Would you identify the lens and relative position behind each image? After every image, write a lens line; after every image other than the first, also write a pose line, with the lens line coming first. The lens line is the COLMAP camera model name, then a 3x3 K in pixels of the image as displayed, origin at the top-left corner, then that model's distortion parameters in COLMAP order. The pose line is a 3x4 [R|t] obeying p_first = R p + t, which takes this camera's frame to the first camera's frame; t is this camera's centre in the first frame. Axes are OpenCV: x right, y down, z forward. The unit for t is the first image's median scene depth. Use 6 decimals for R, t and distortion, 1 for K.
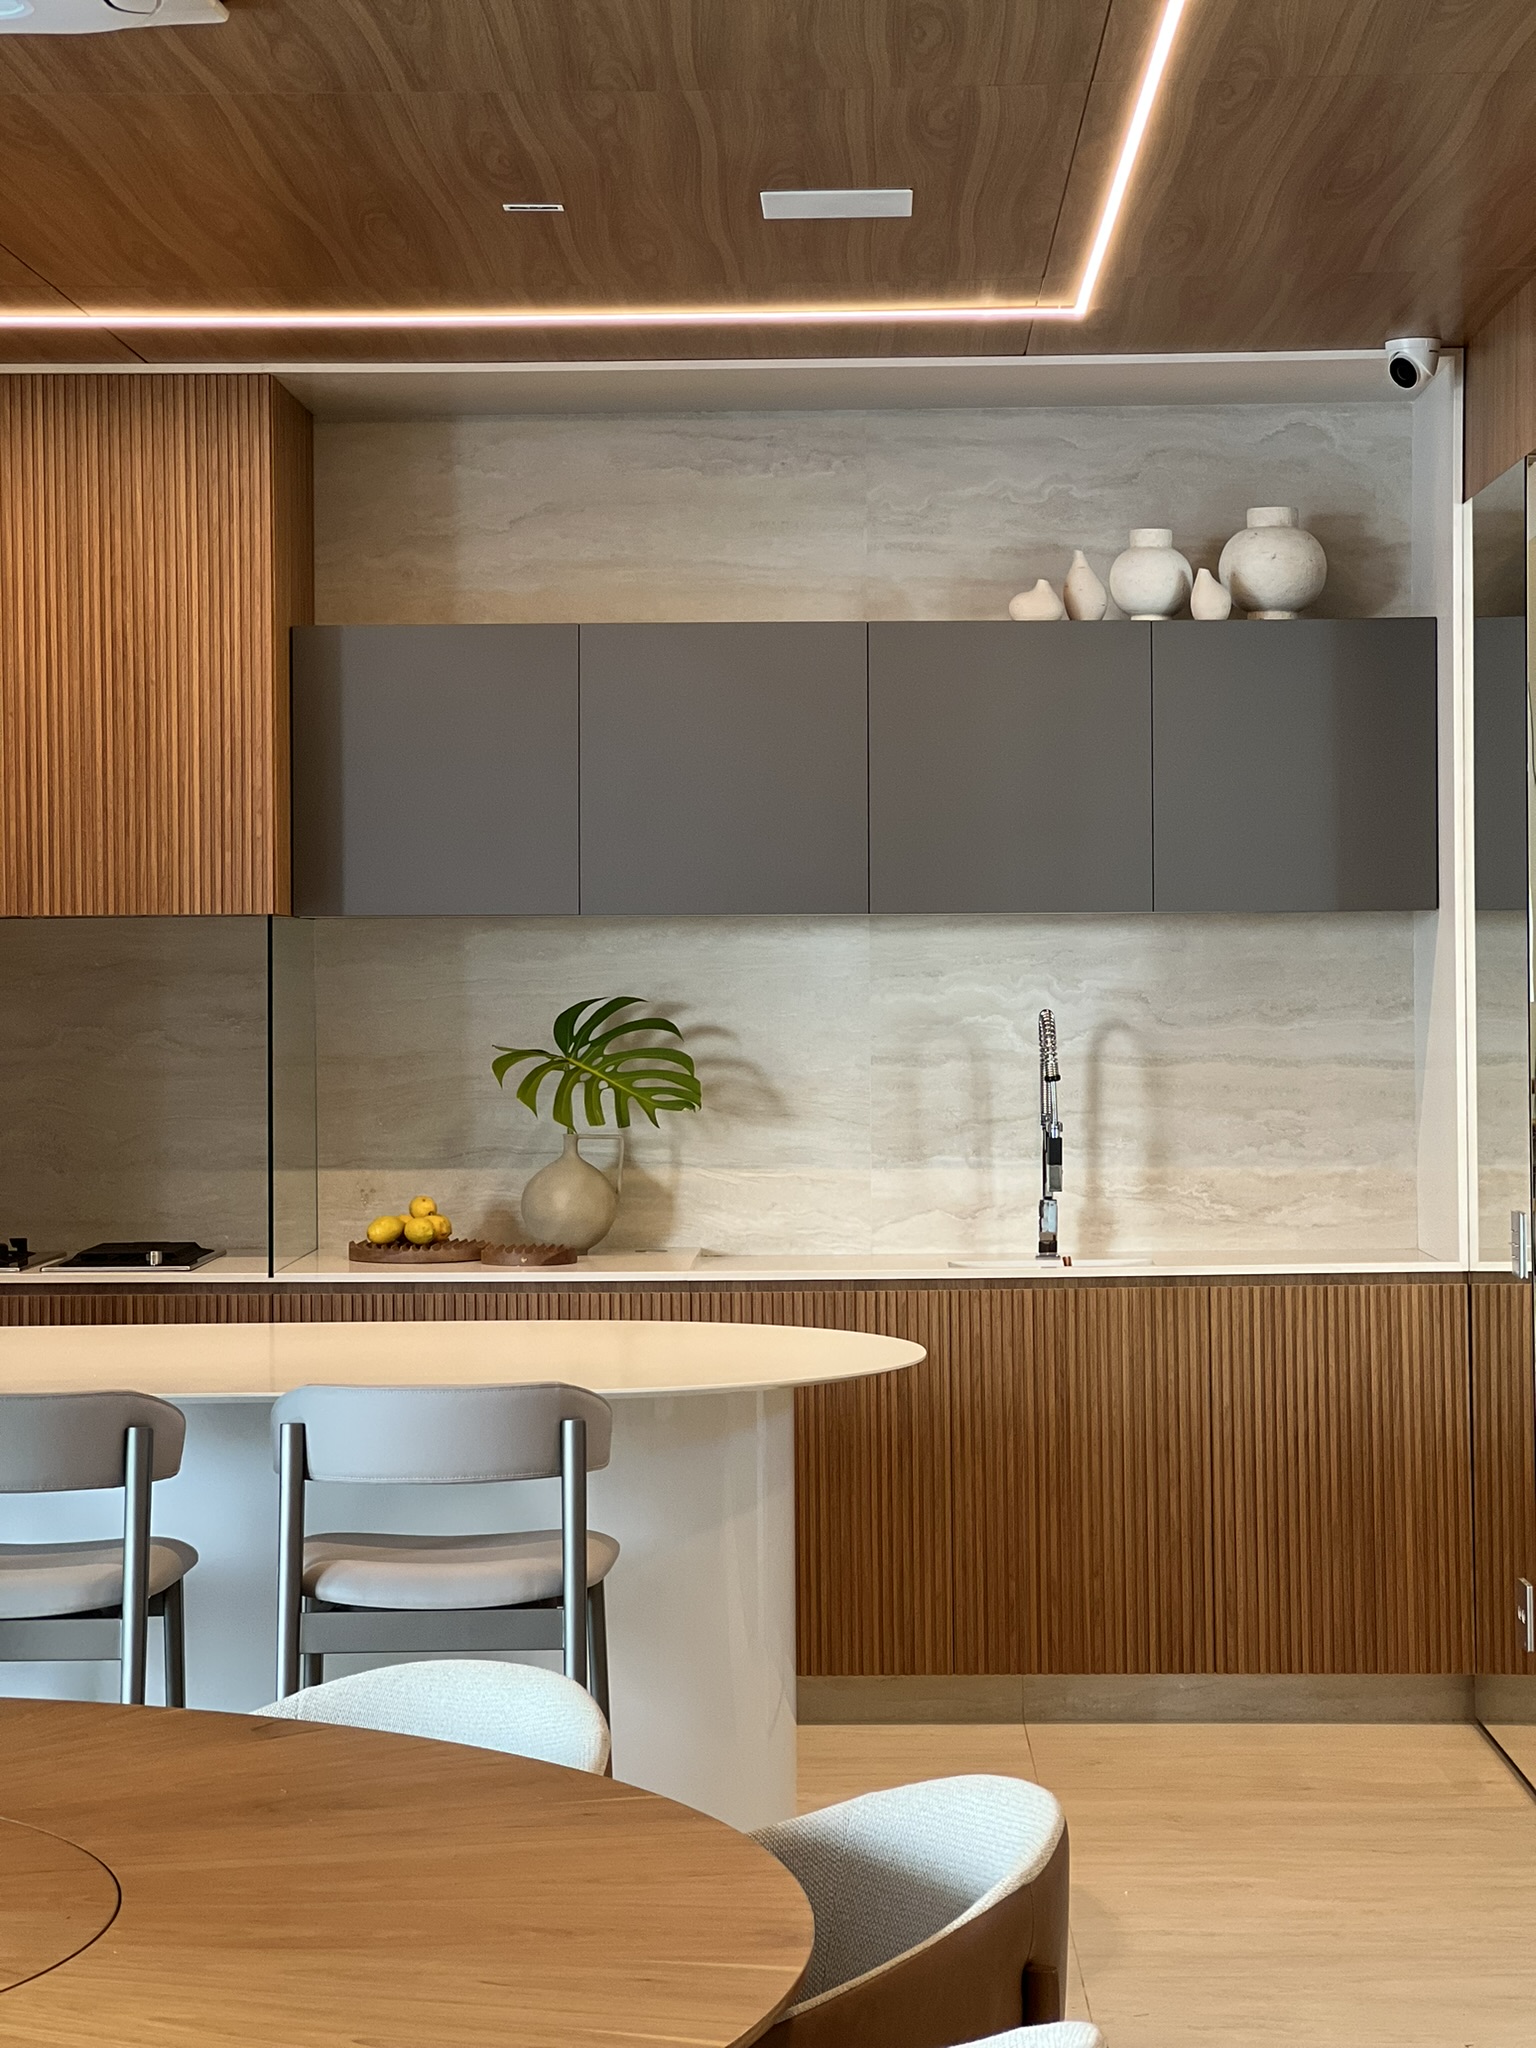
lens RADIAL K [[4622.1, 0, 768.3], [0, 4622.1, 1100.5], [0, 0, 1]] dist [0.038706, 4.353004]
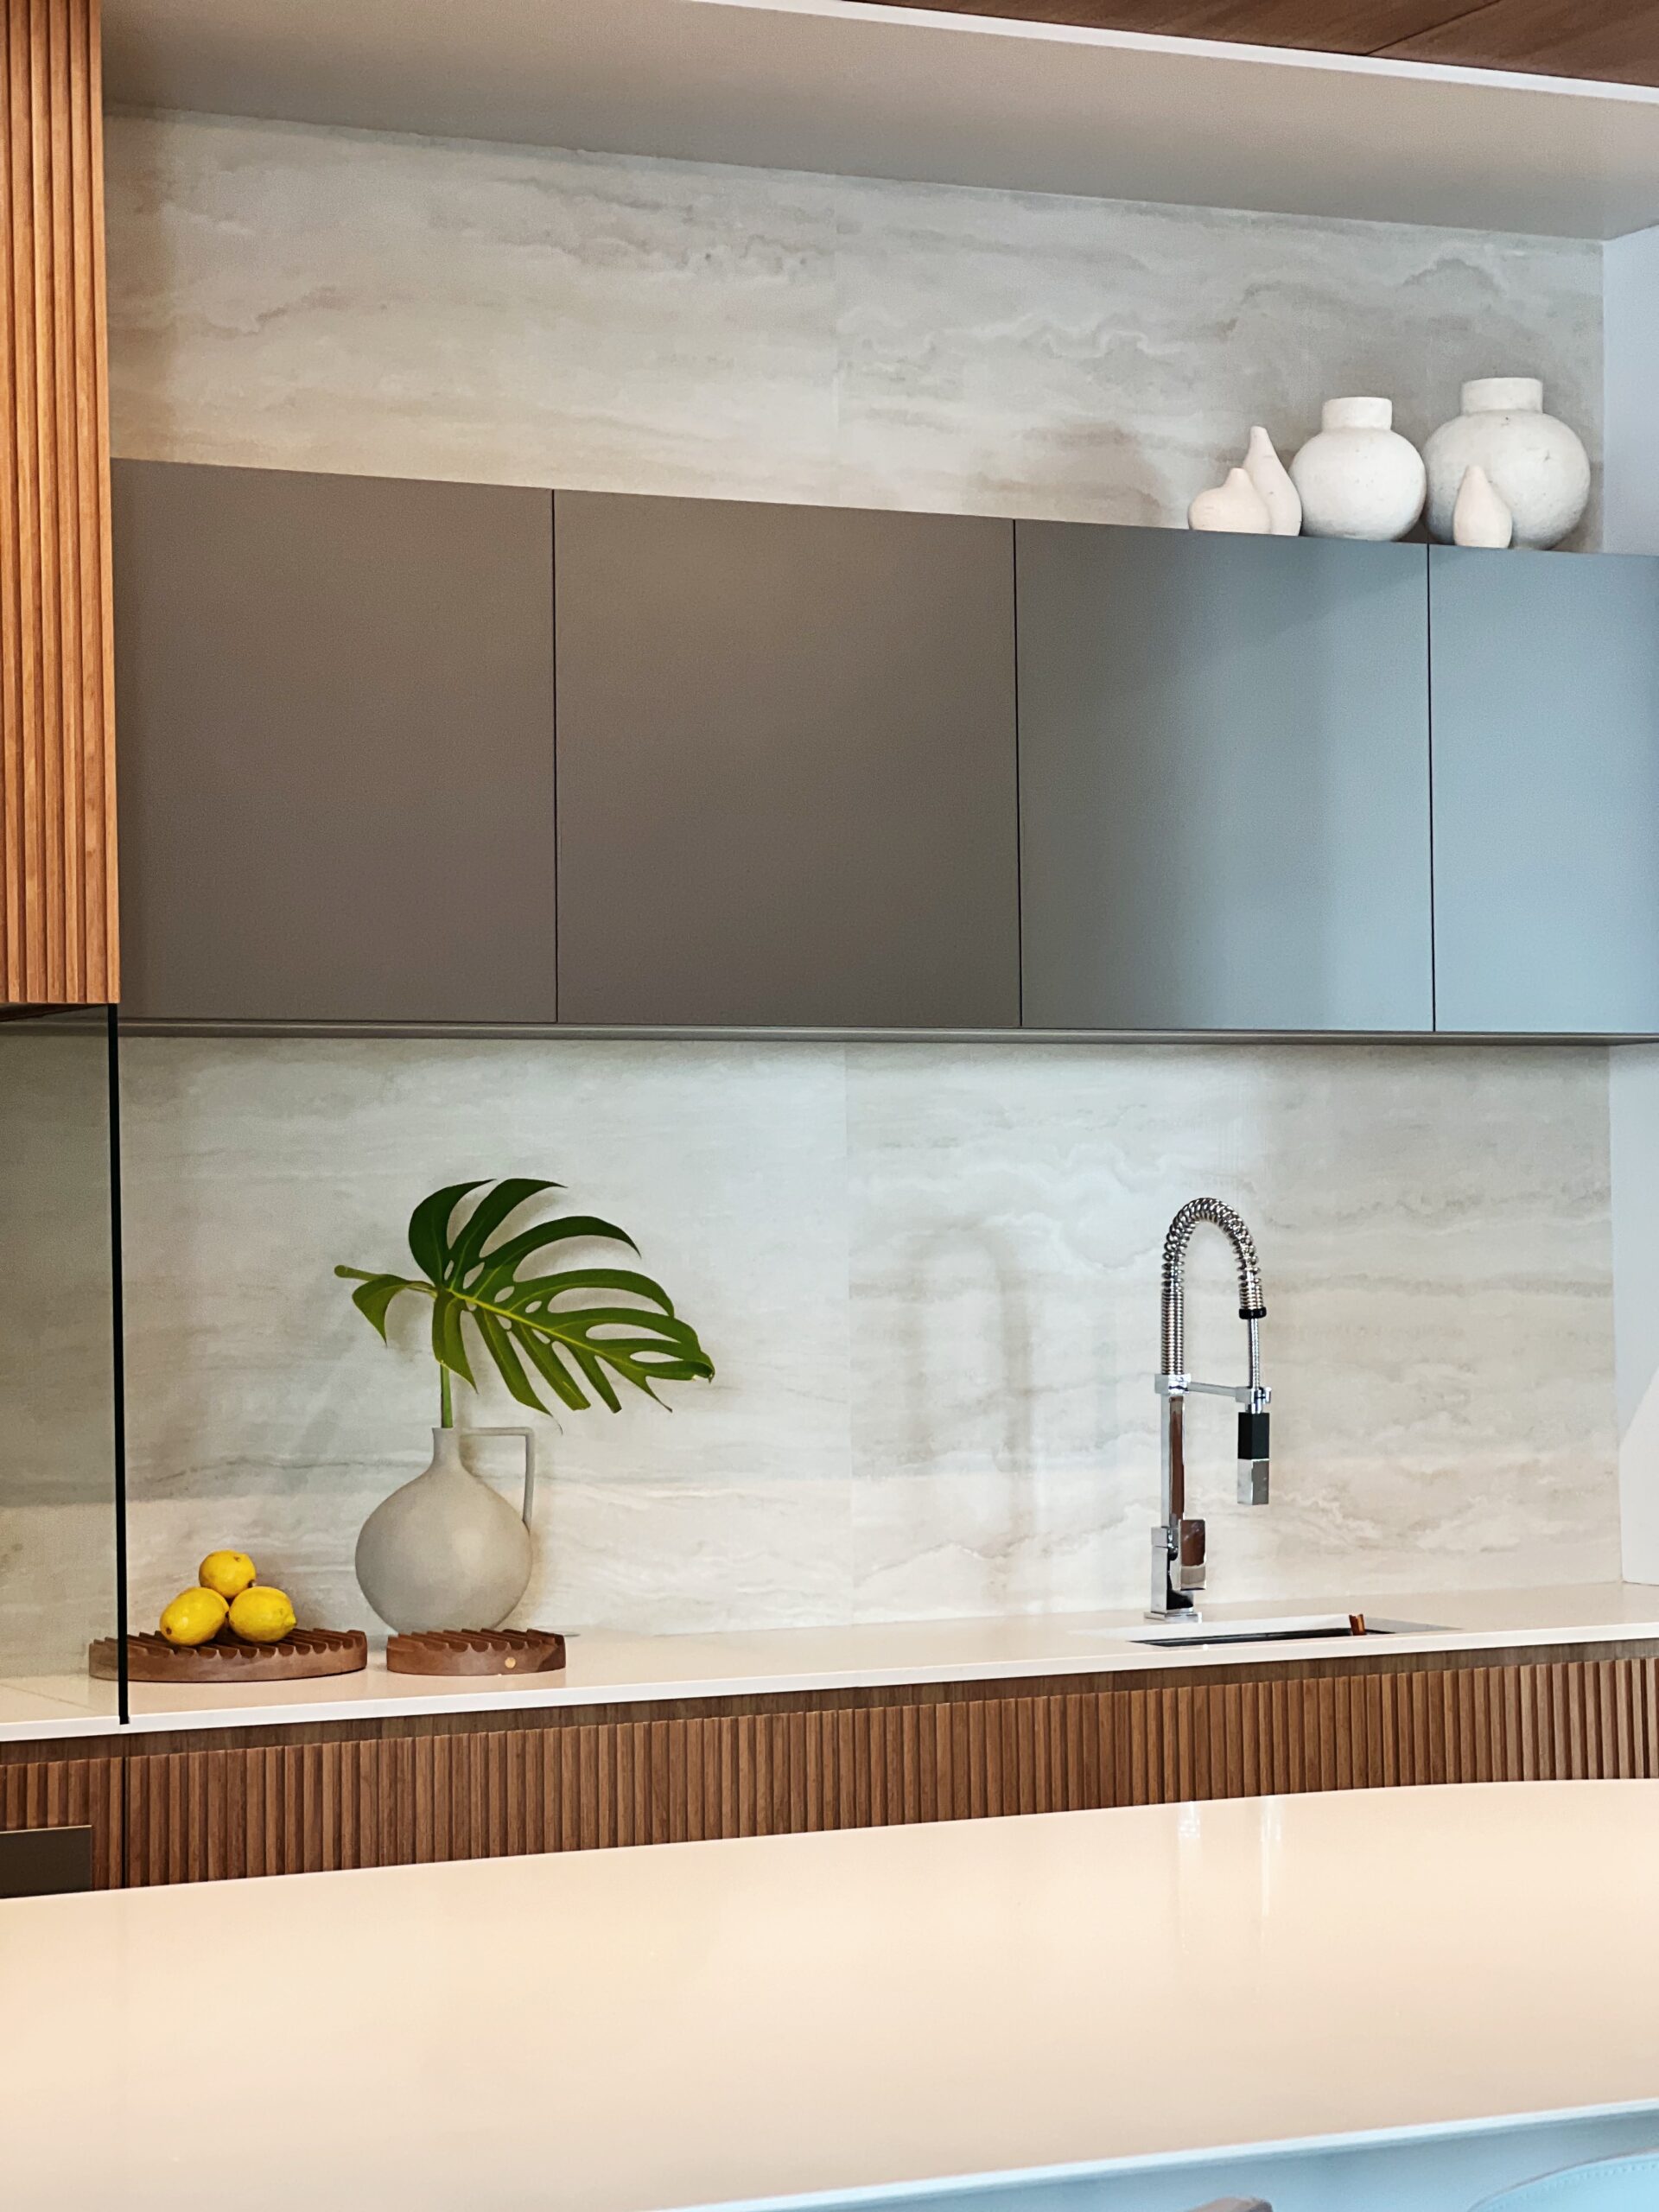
lens RADIAL K [[4992.2, 0, 829.8], [0, 4992.2, 1188.6], [0, 0, 1]] dist [0.038706, 4.353004]
pose [[0.888438, -0.001060, 0.458995, -0.269014], [0.020874, 0.999056, -0.038097, 0.002358], [-0.458521, 0.043428, 0.887622, 0.442257]]
